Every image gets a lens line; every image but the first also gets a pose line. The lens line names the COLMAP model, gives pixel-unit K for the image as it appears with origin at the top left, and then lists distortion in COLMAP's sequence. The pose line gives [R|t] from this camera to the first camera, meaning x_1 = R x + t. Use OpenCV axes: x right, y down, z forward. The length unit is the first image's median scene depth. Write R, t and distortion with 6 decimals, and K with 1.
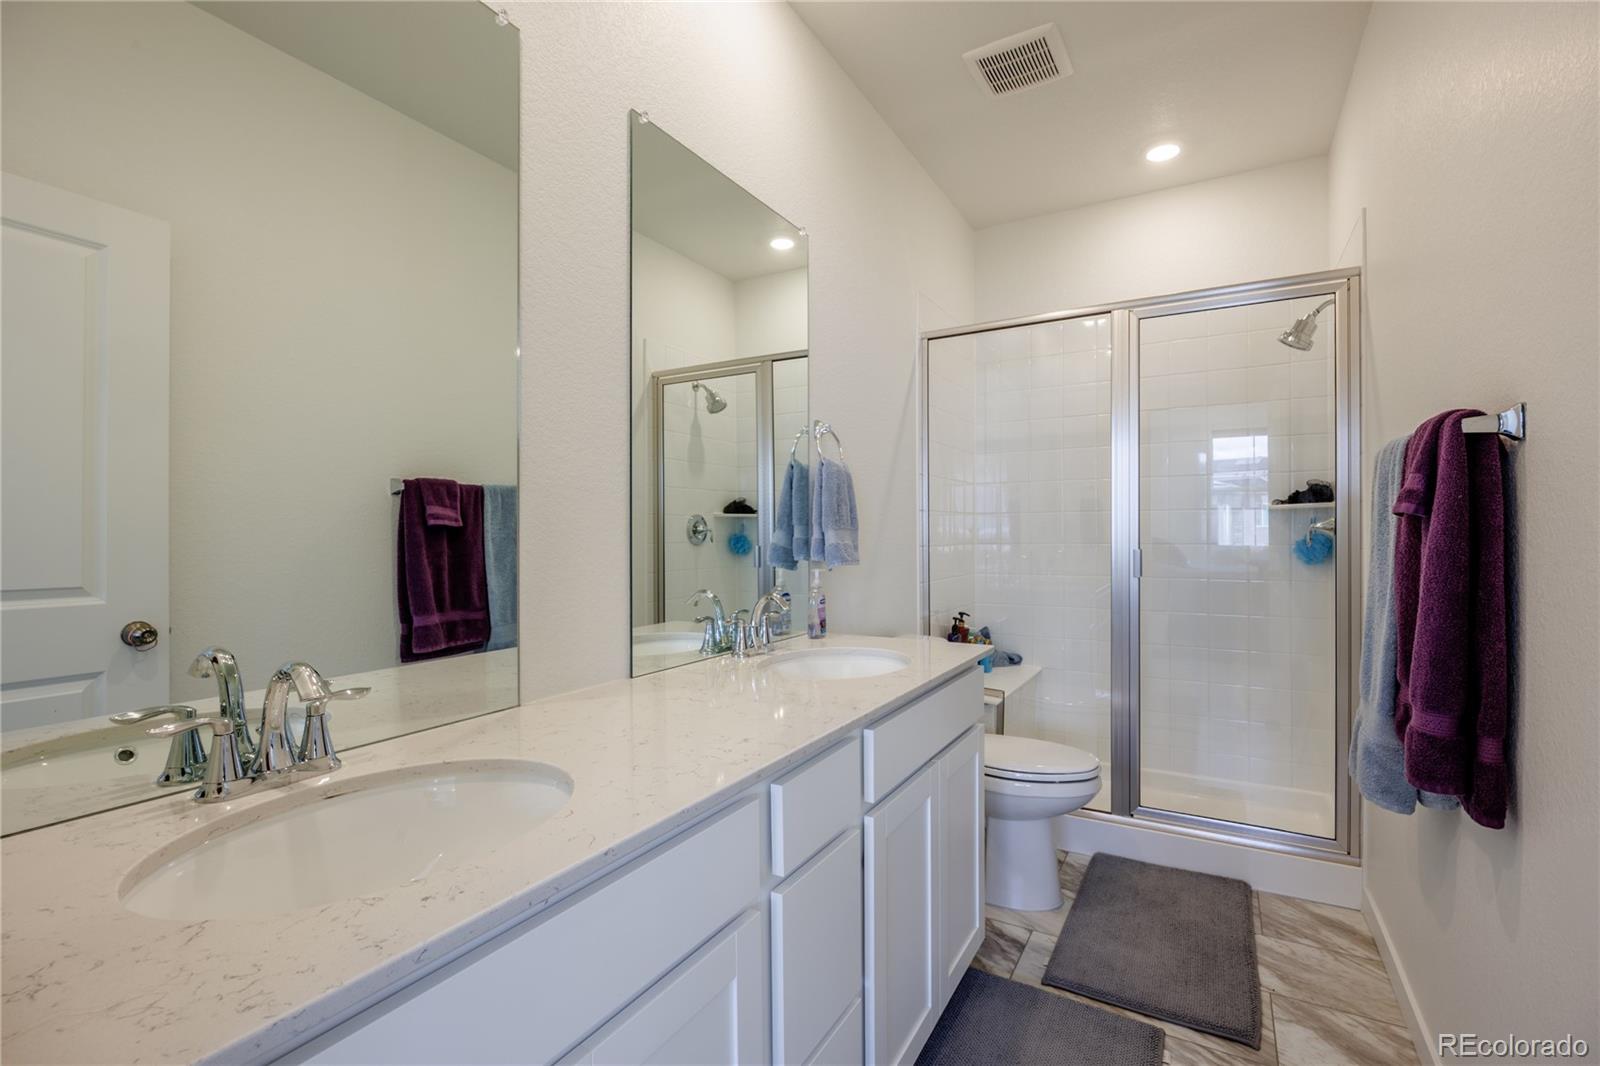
lens RADIAL K [[731.9, 0, 803.8], [0, 731.9, 531.9], [0, 0, 1]] dist [0.000174, 0.000001]
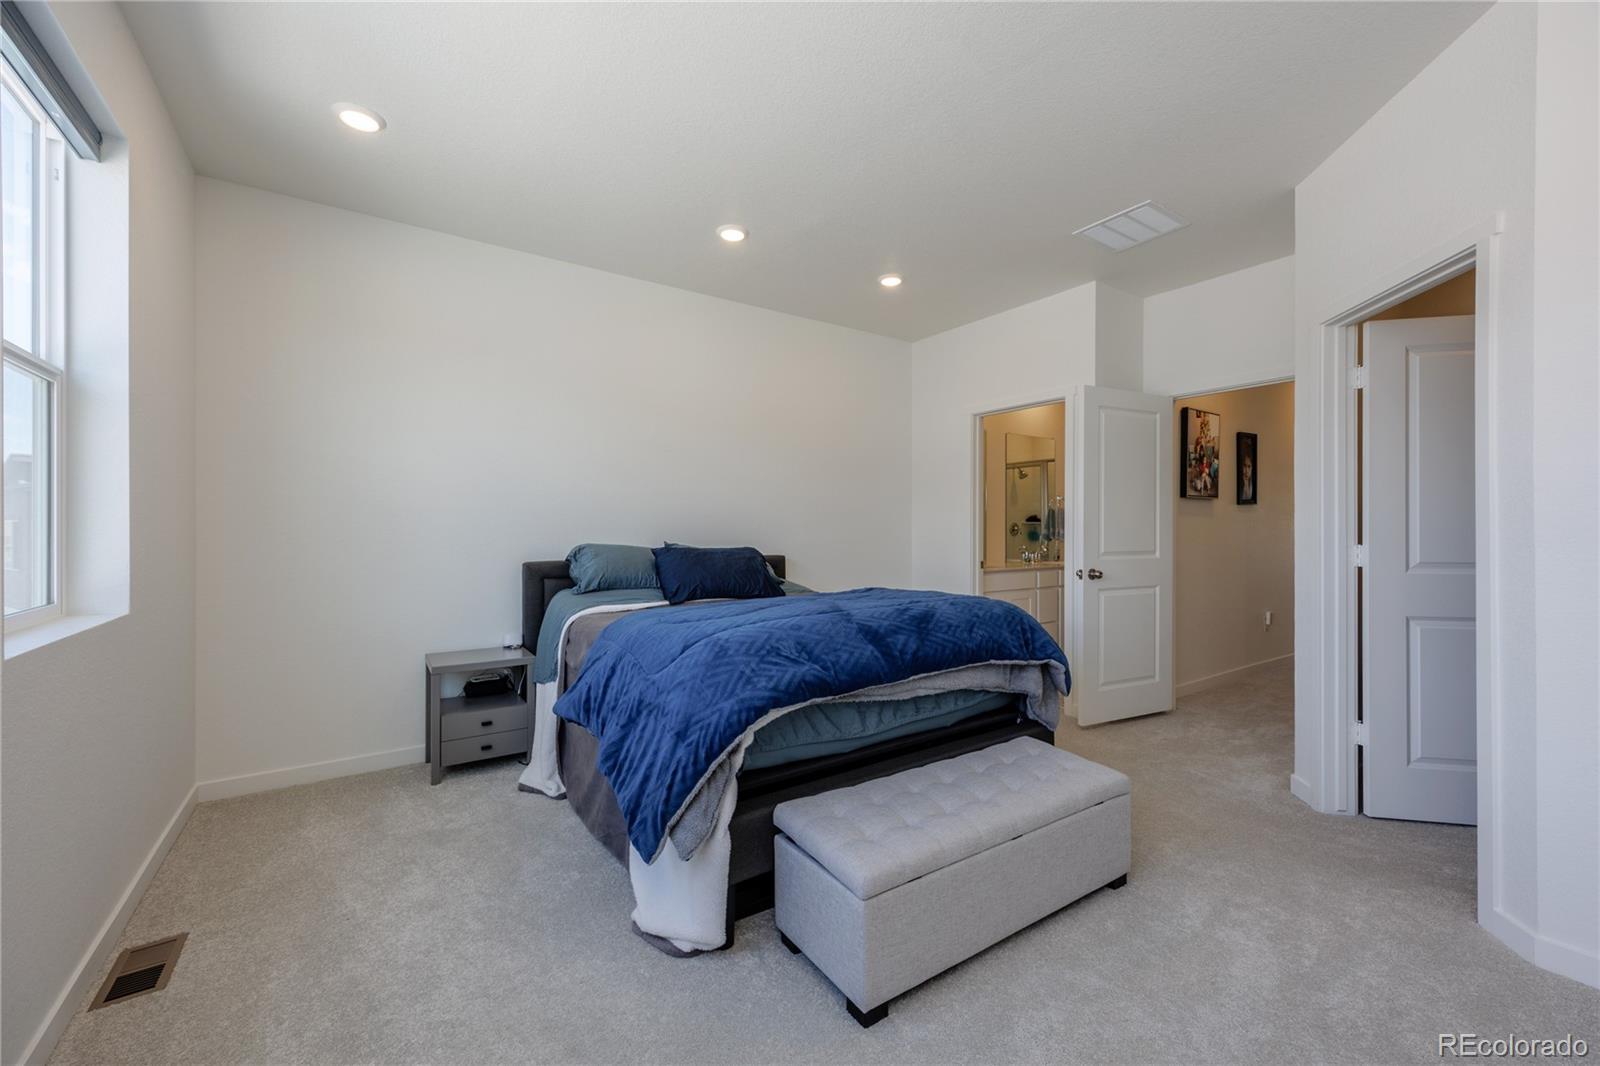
lens RADIAL K [[651.4, 0, 802.4], [0, 651.4, 531.3], [0, 0, 1]] dist [-0.000886, -0.000221]
pose [[0.906235, 0.000942, -0.422773, 0.122921], [-0.000370, 0.999999, 0.001436, 0.001834], [0.422774, -0.001145, 0.906235, -1.197740]]
